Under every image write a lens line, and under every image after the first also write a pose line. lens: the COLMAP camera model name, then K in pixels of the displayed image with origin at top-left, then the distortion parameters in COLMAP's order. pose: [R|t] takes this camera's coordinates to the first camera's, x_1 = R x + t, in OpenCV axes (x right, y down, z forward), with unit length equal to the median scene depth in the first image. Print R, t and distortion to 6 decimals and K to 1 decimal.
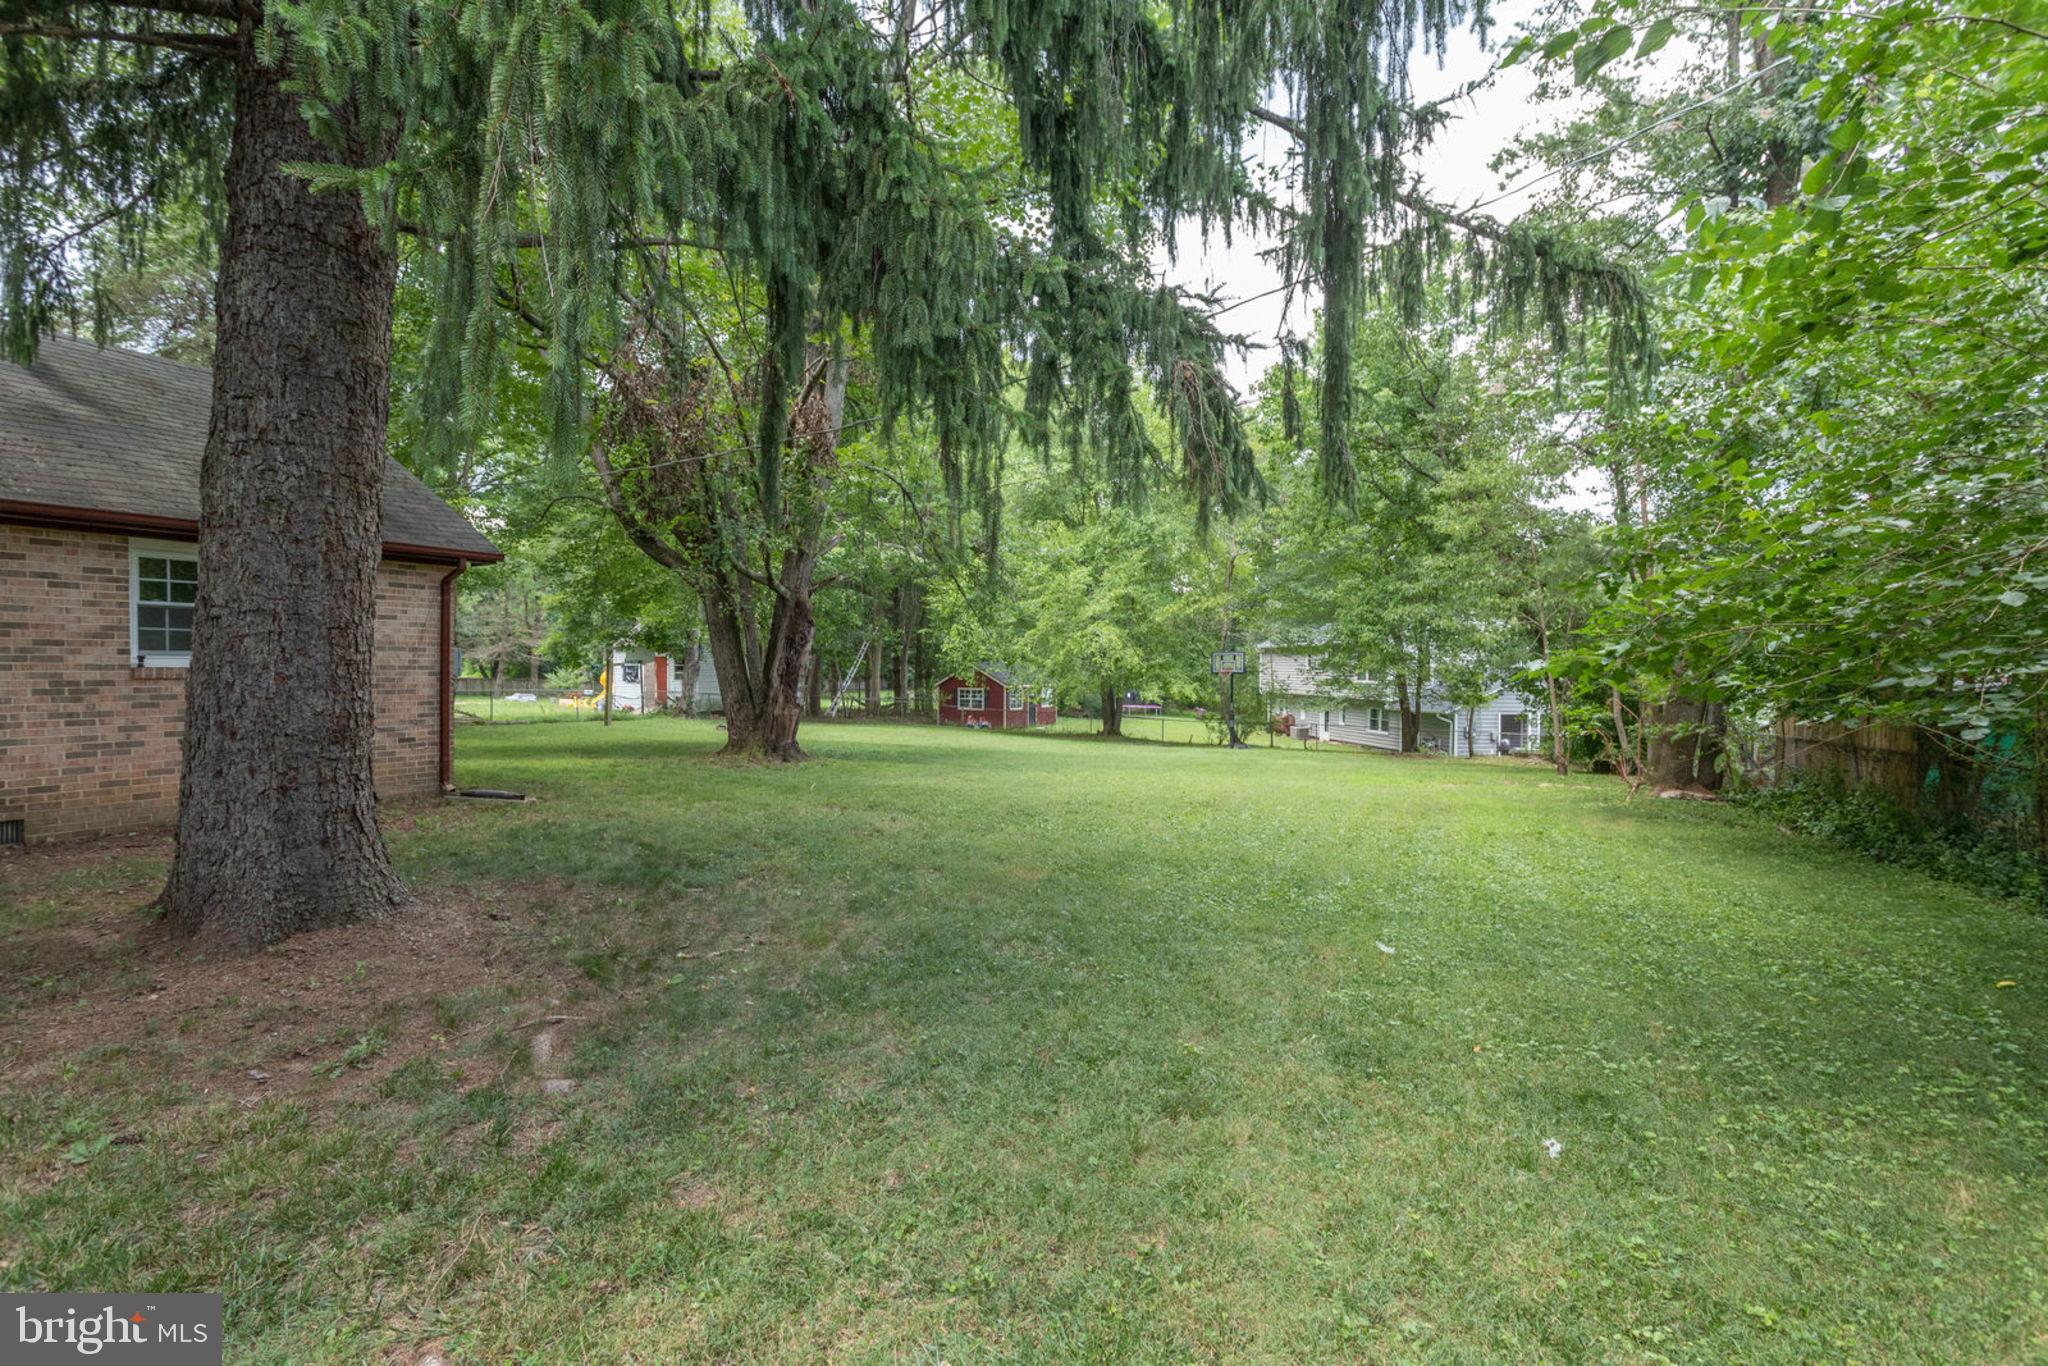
lens RADIAL K [[1050.5, 0, 1013.2], [0, 1050.5, 650.7], [0, 0, 1]] dist [-0.020072, 0.000456]
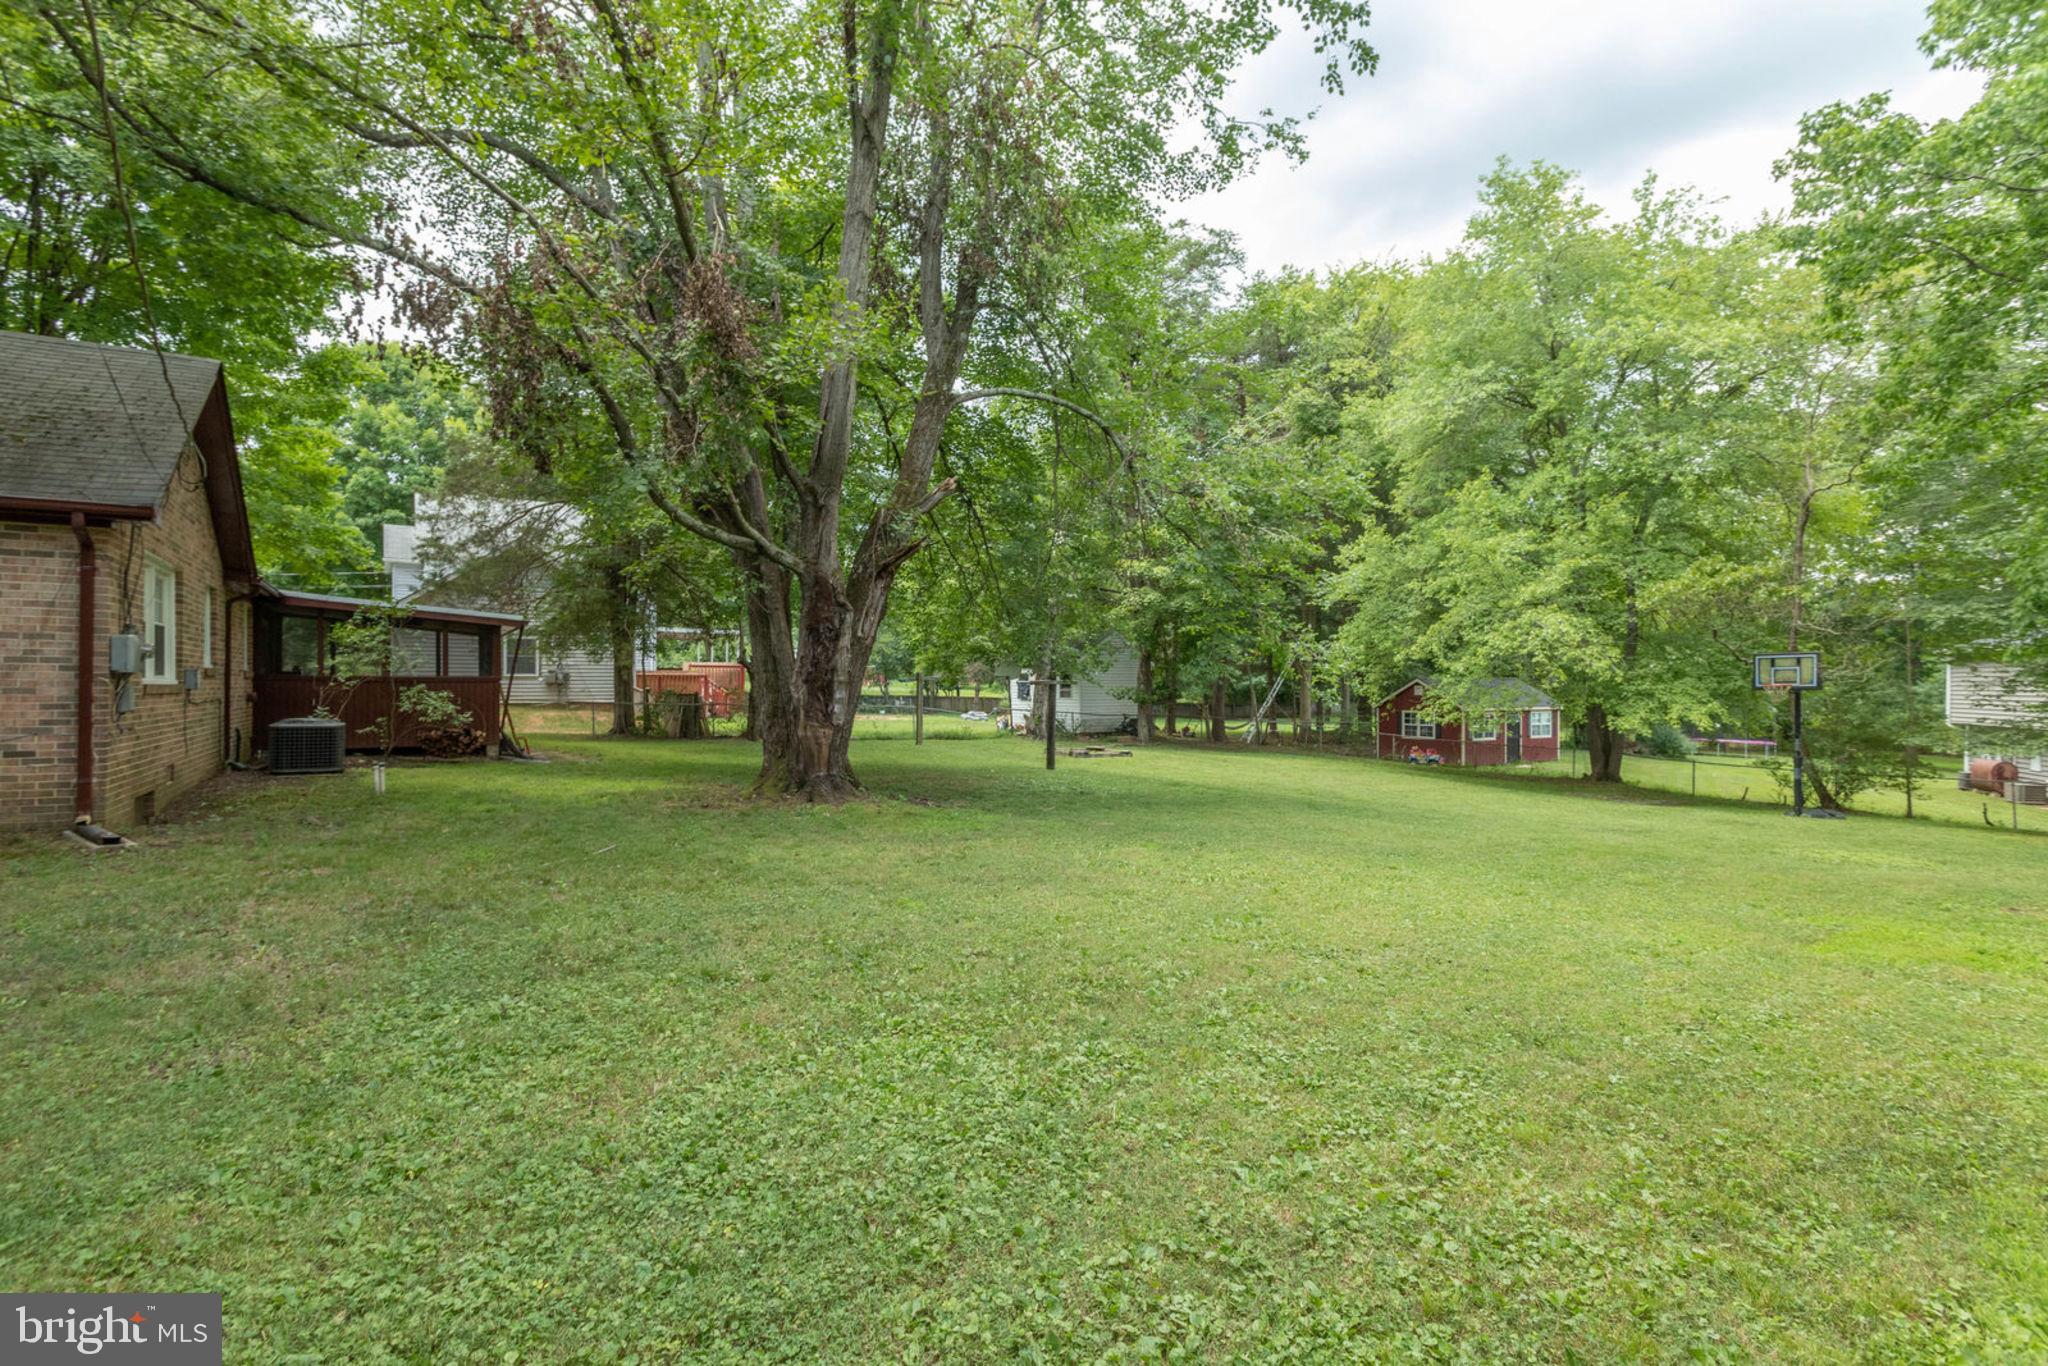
lens RADIAL K [[1050.5, 0, 1013.2], [0, 1050.5, 650.7], [0, 0, 1]] dist [-0.020072, 0.000456]
pose [[0.833522, -0.023001, -0.552008, 0.162388], [0.009559, 0.999584, -0.027217, 0.013577], [0.552404, 0.017409, 0.833395, 0.280343]]
